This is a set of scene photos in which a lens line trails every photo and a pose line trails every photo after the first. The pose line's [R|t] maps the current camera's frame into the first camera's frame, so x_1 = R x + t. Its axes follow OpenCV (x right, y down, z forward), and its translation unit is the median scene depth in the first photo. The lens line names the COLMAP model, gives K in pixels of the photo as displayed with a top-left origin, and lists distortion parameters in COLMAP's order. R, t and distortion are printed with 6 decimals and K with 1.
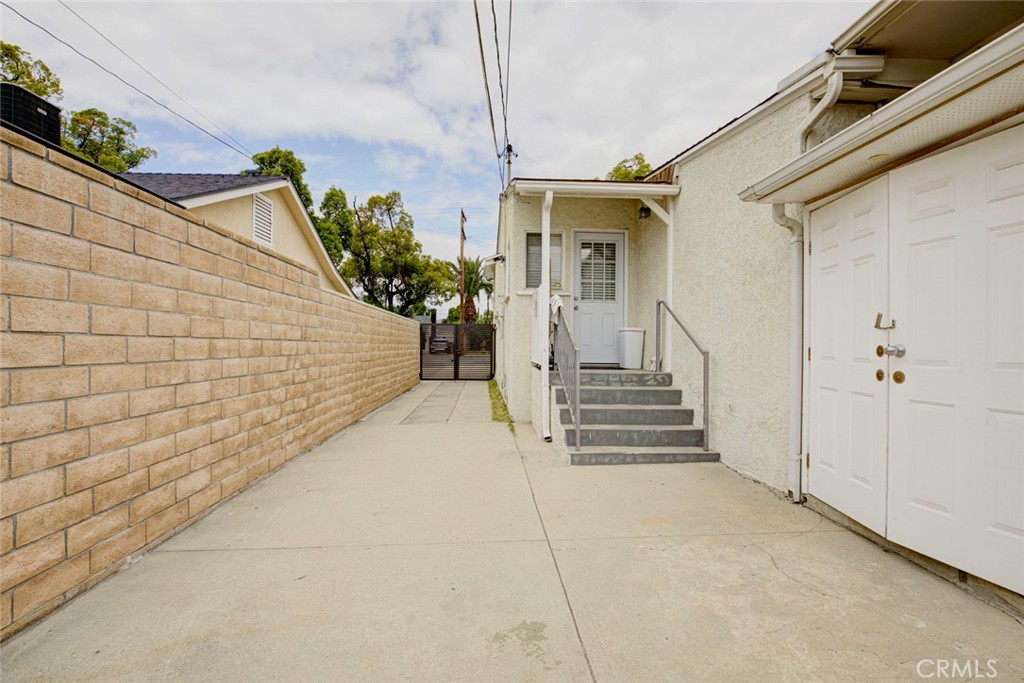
lens RADIAL K [[476.4, 0, 514.4], [0, 476.4, 341.1], [0, 0, 1]] dist [0.008718, -0.001233]
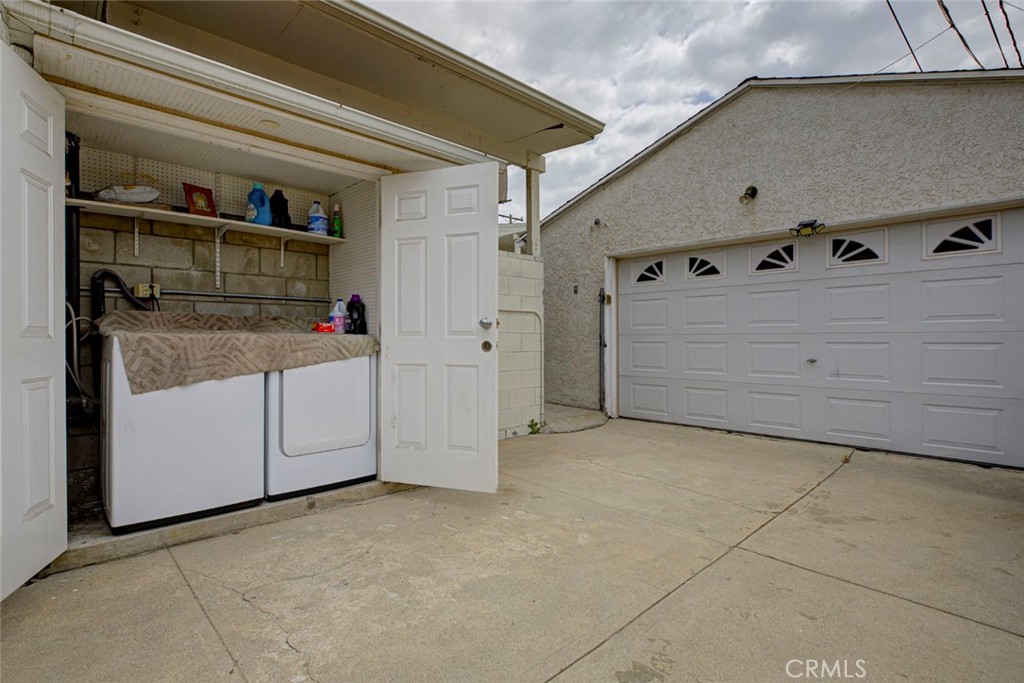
lens RADIAL K [[503.2, 0, 516.9], [0, 503.2, 340.5], [0, 0, 1]] dist [-0.000507, -0.000066]
pose [[-0.644042, -0.007766, 0.764951, -0.366678], [-0.004433, 0.999970, 0.006420, 0.063113], [-0.764977, 0.000744, -0.644057, 1.386119]]
